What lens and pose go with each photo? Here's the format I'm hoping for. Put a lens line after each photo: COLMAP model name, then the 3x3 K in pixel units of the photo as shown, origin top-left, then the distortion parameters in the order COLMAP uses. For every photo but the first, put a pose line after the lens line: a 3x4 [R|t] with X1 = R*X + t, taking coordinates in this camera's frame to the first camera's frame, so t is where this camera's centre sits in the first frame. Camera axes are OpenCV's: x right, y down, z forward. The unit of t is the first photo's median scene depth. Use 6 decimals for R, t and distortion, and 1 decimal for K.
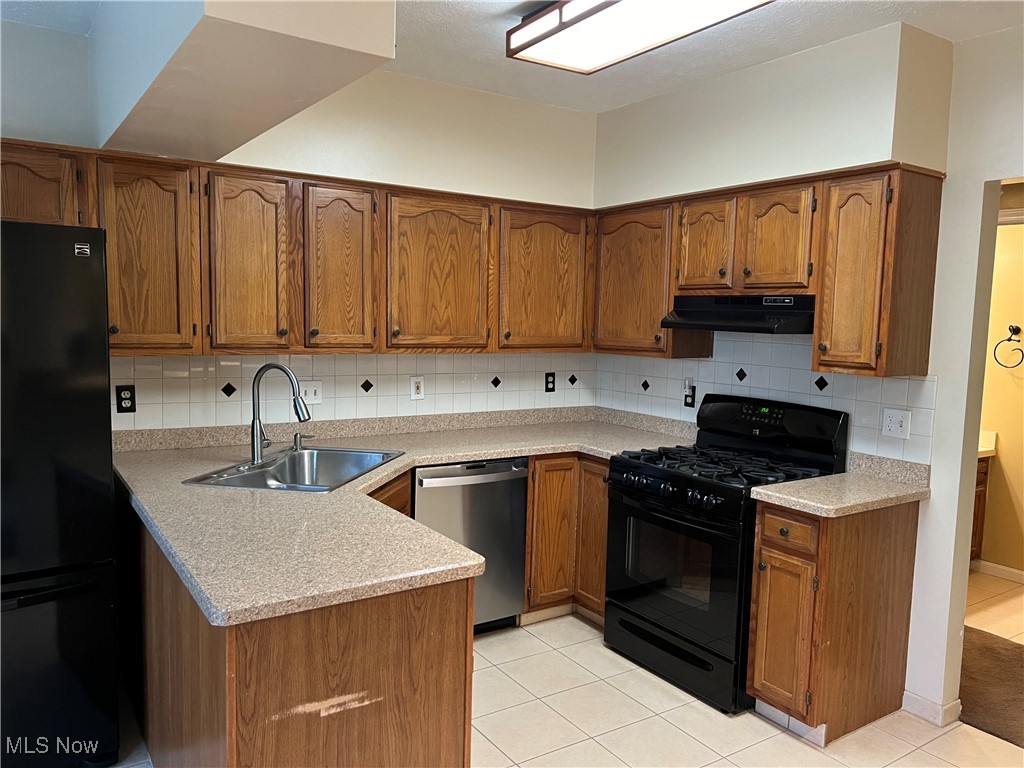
lens RADIAL K [[775.7, 0, 515.8], [0, 775.7, 390.6], [0, 0, 1]] dist [0.064356, -0.070062]
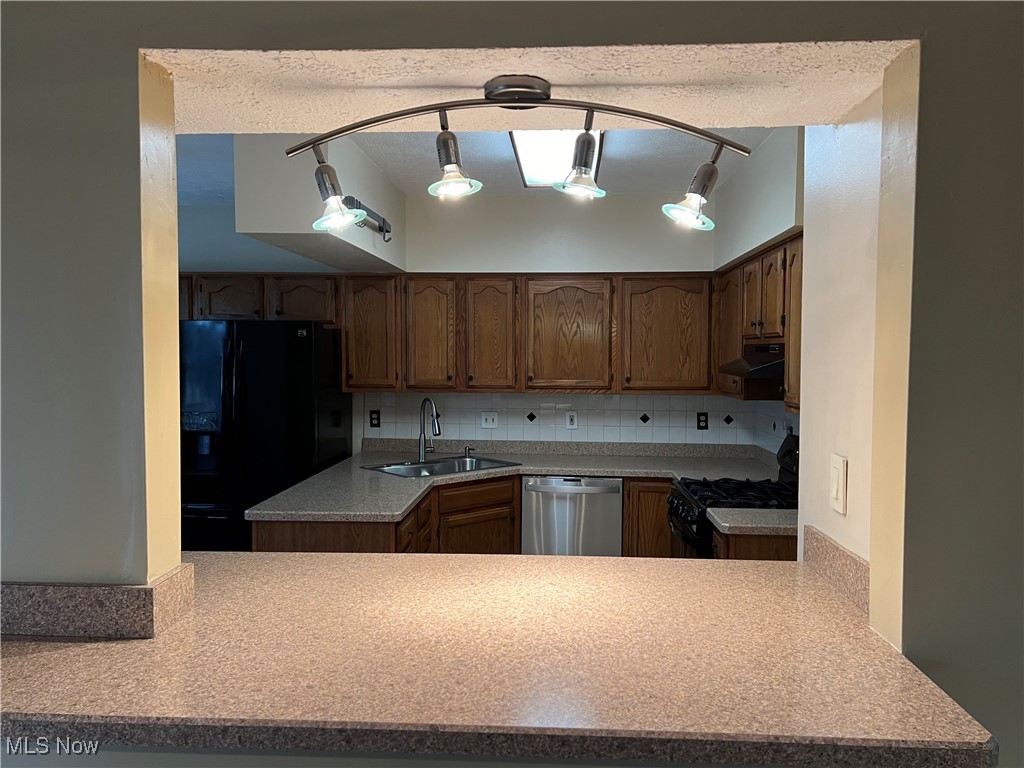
lens RADIAL K [[775.7, 0, 517.9], [0, 775.7, 385.6], [0, 0, 1]] dist [0.064356, -0.070062]
pose [[0.799187, 0.004084, -0.601068, 0.626029], [-0.044562, 0.997628, -0.052471, 0.011840], [0.599428, 0.068720, 0.797474, -0.099807]]
